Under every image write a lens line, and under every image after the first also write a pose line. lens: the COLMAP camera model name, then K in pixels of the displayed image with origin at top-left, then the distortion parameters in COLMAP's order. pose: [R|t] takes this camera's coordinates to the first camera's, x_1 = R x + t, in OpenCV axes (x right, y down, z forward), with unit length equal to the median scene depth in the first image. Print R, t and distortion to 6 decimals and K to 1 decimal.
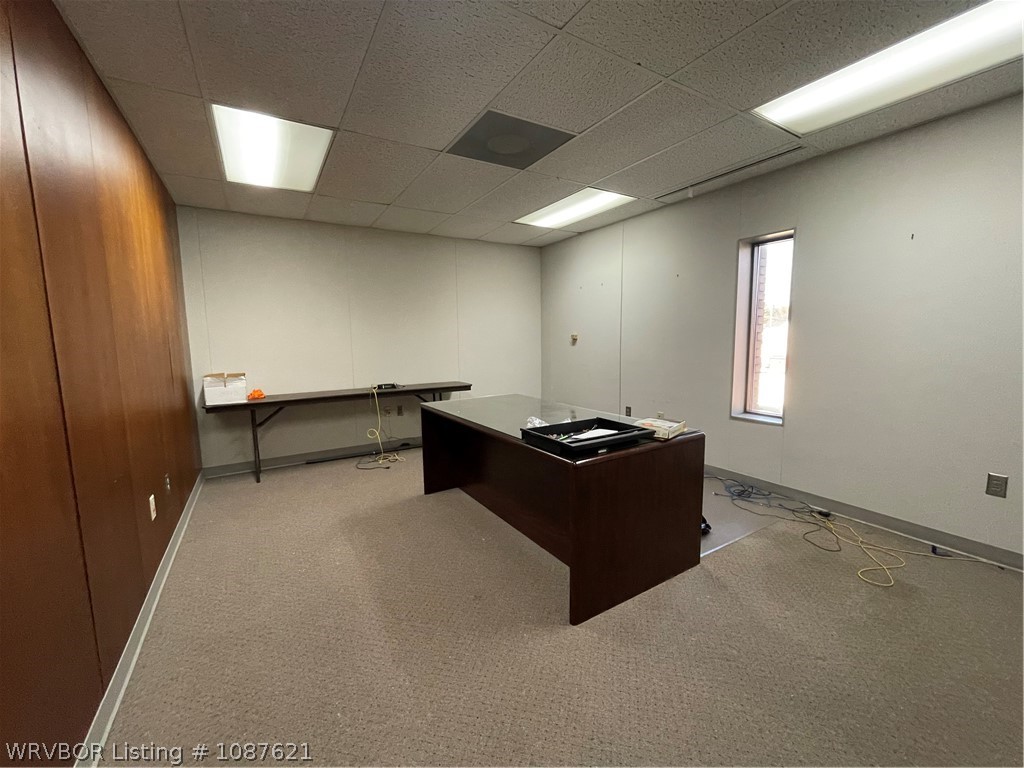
lens RADIAL K [[414.4, 0, 512.0], [0, 414.4, 384.0], [0, 0, 1]] dist [-0.002345, -0.000066]
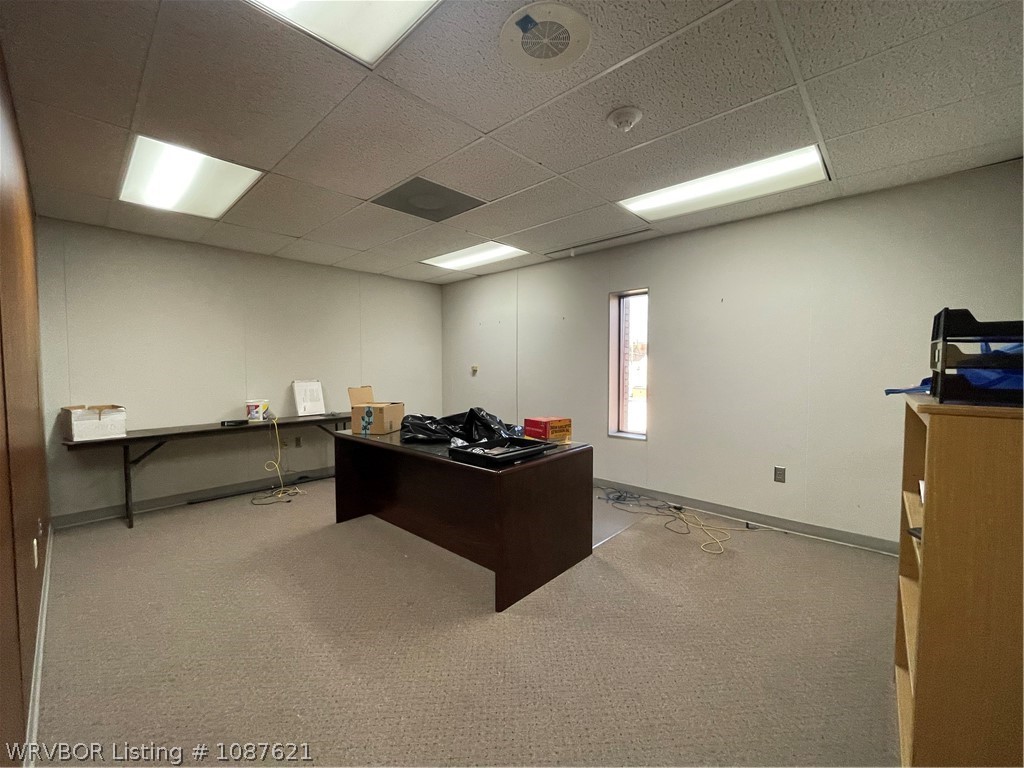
lens RADIAL K [[414.4, 0, 512.0], [0, 414.4, 384.0], [0, 0, 1]] dist [-0.002345, -0.000066]
pose [[0.963105, 0.000206, 0.269125, -0.073996], [0.019664, 0.997273, -0.071130, 0.010800], [-0.268406, 0.073798, 0.960475, -0.105721]]
